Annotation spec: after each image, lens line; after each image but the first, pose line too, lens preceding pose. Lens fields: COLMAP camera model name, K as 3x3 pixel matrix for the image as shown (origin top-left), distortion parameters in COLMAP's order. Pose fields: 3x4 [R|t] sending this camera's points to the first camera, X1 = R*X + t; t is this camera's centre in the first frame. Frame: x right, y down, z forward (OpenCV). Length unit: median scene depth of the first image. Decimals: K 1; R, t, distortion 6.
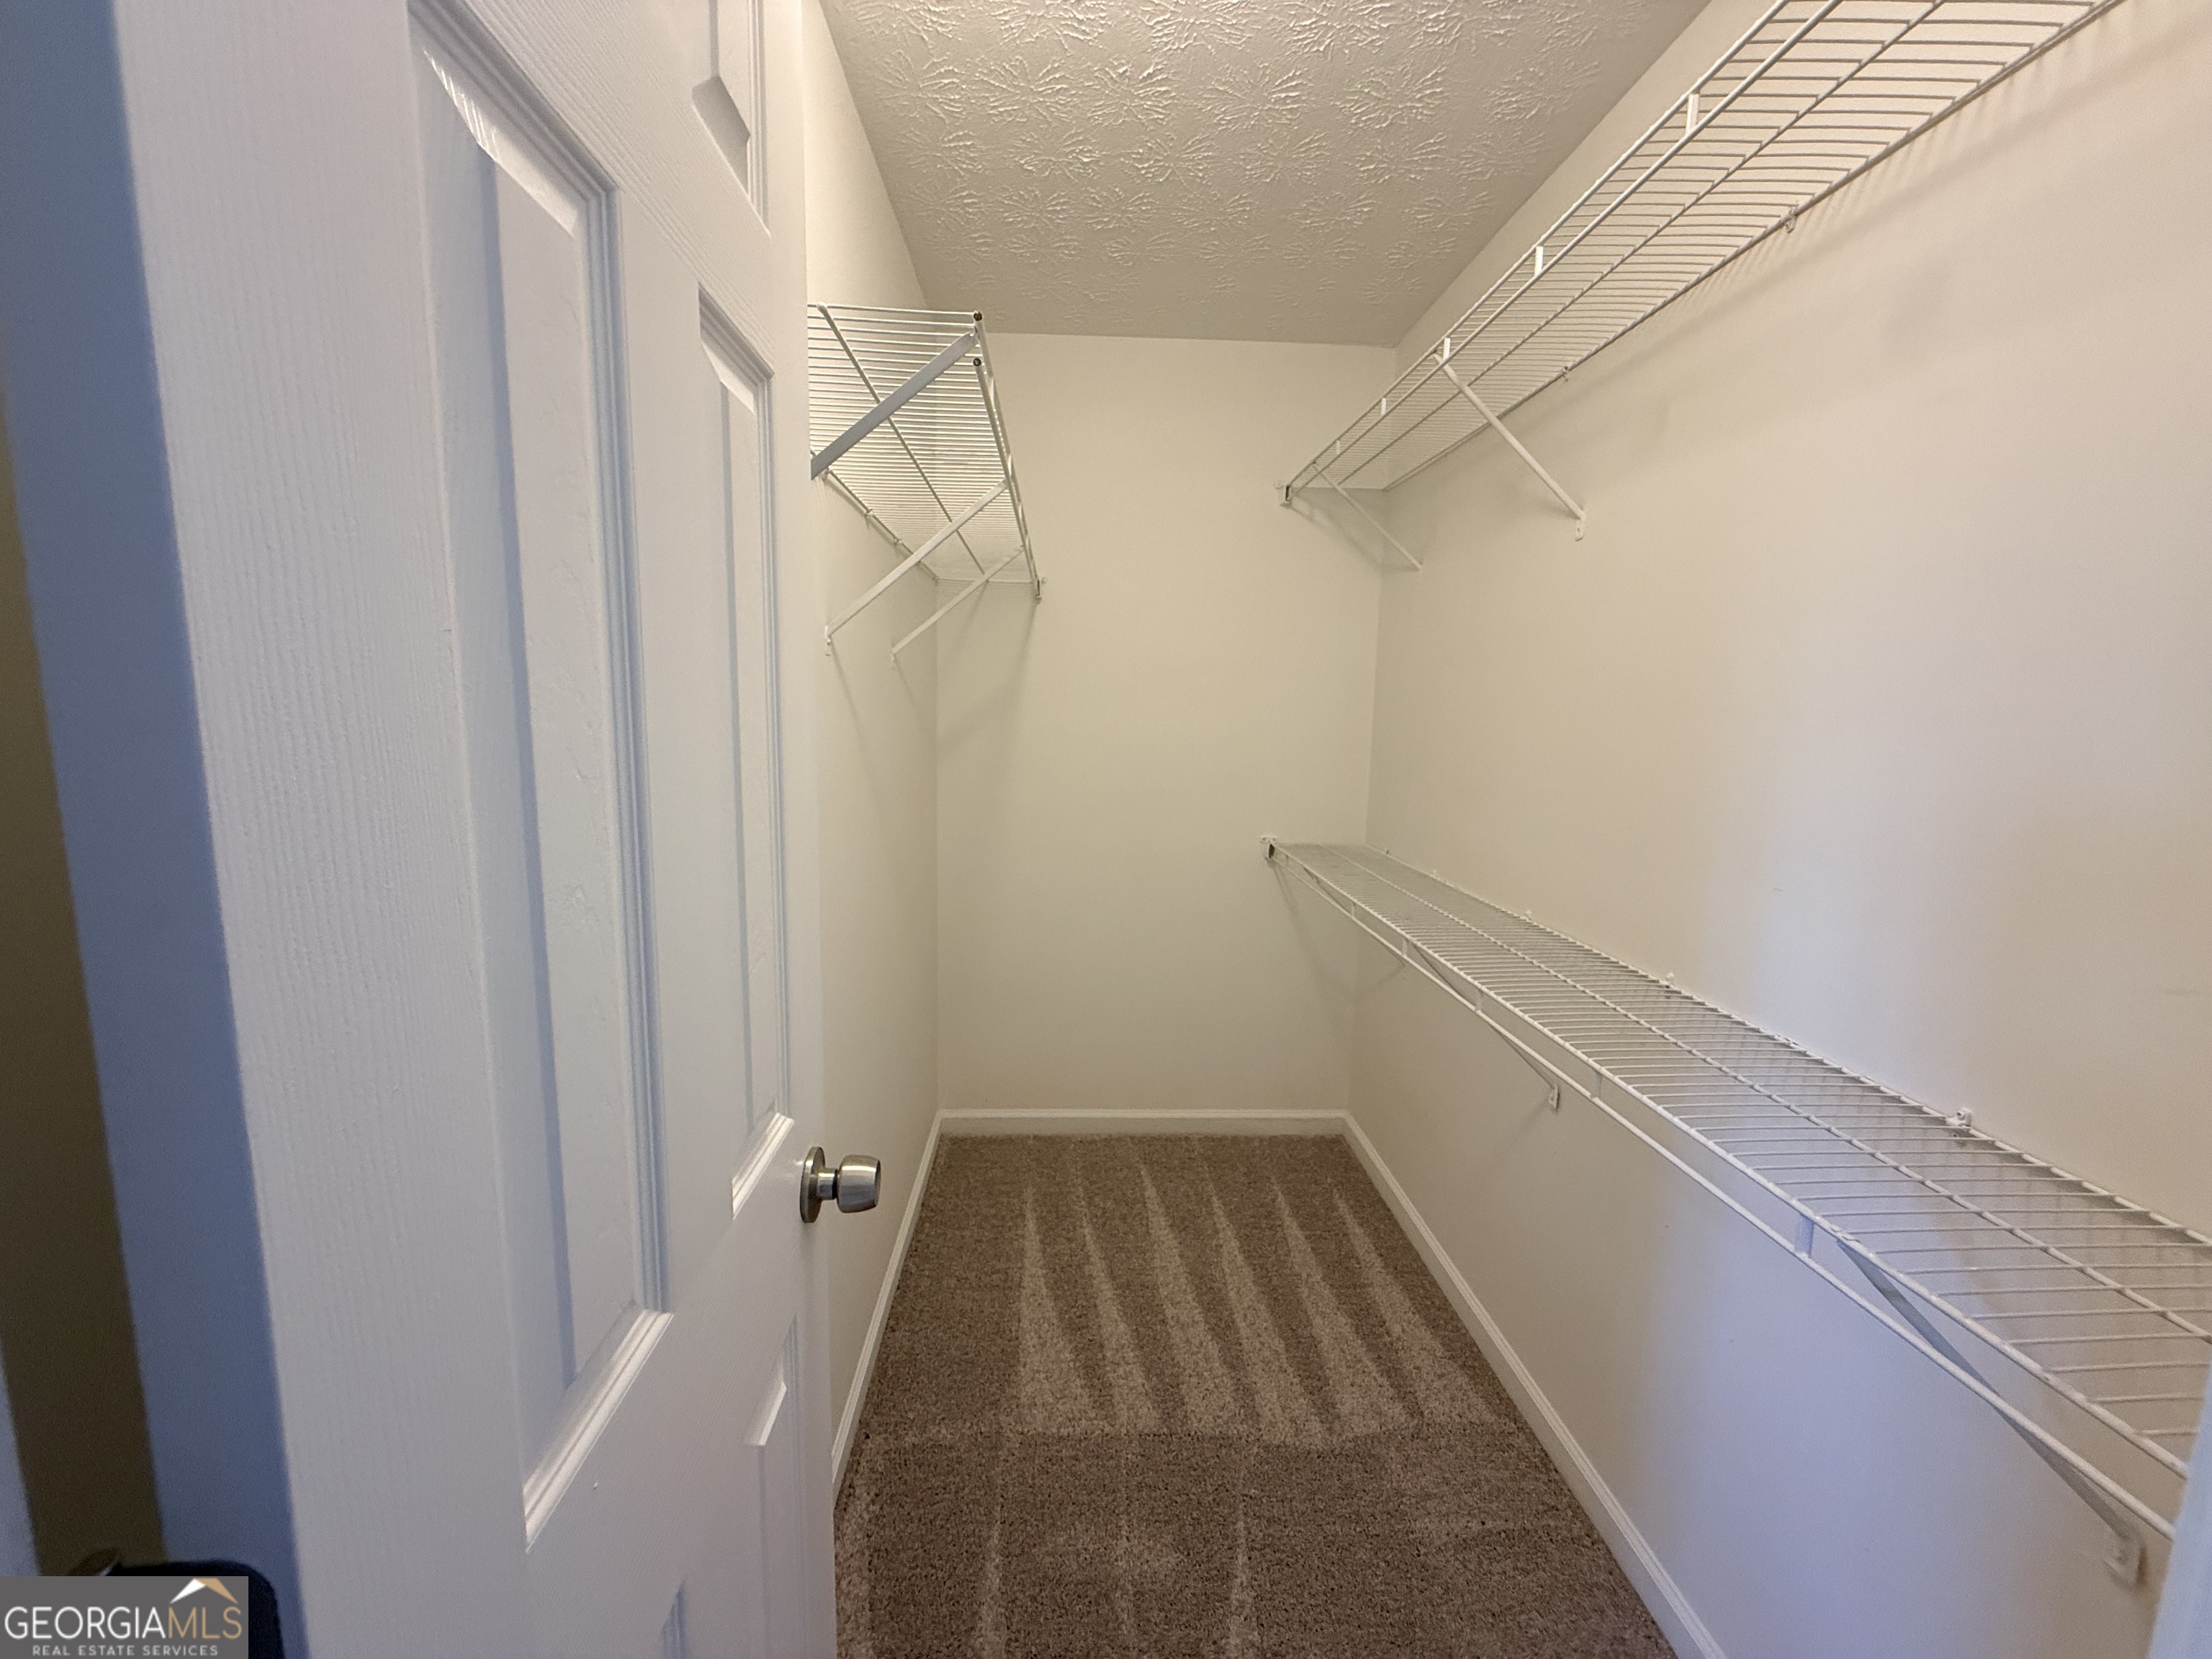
lens RADIAL K [[882.6, 0, 1094.9], [0, 882.6, 836.1], [0, 0, 1]] dist [0.000158, -0.000072]
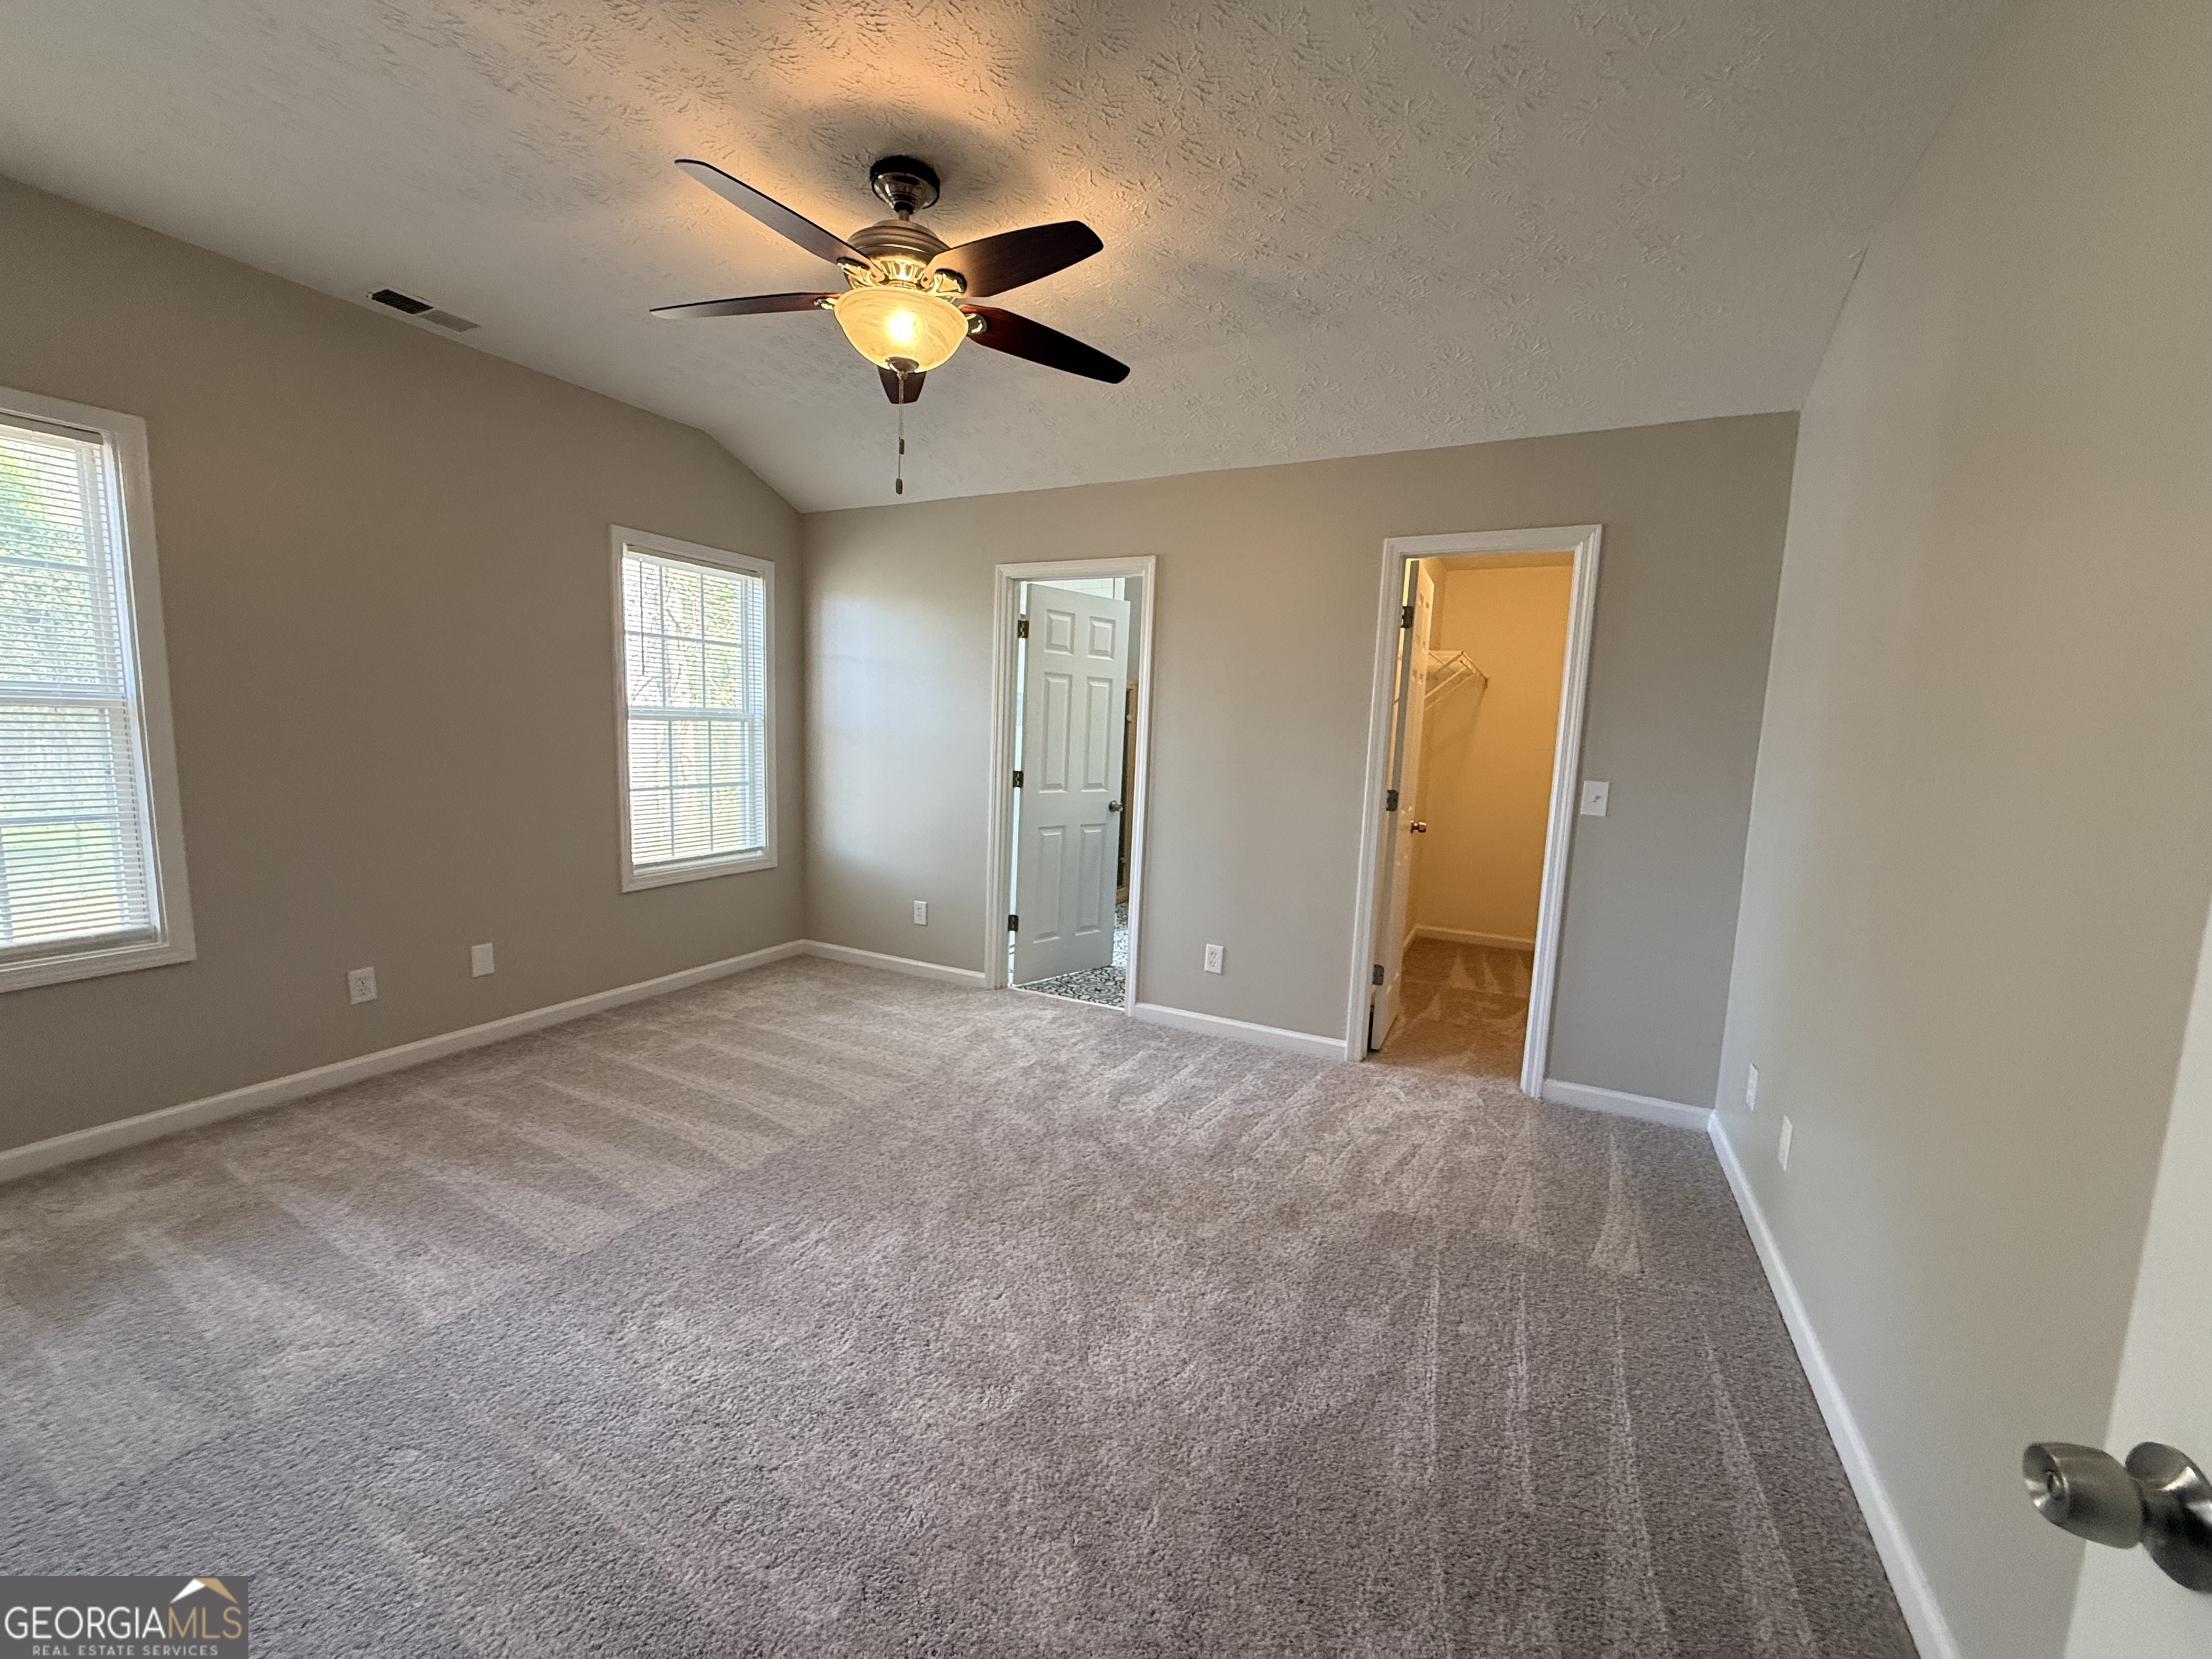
lens RADIAL K [[882.6, 0, 1094.9], [0, 882.6, 836.1], [0, 0, 1]] dist [0.000158, -0.000072]
pose [[0.874401, 0.072527, -0.479753, 0.224880], [-0.088820, 0.995983, -0.011315, 0.290690], [0.477006, 0.052505, 0.877331, -1.871448]]
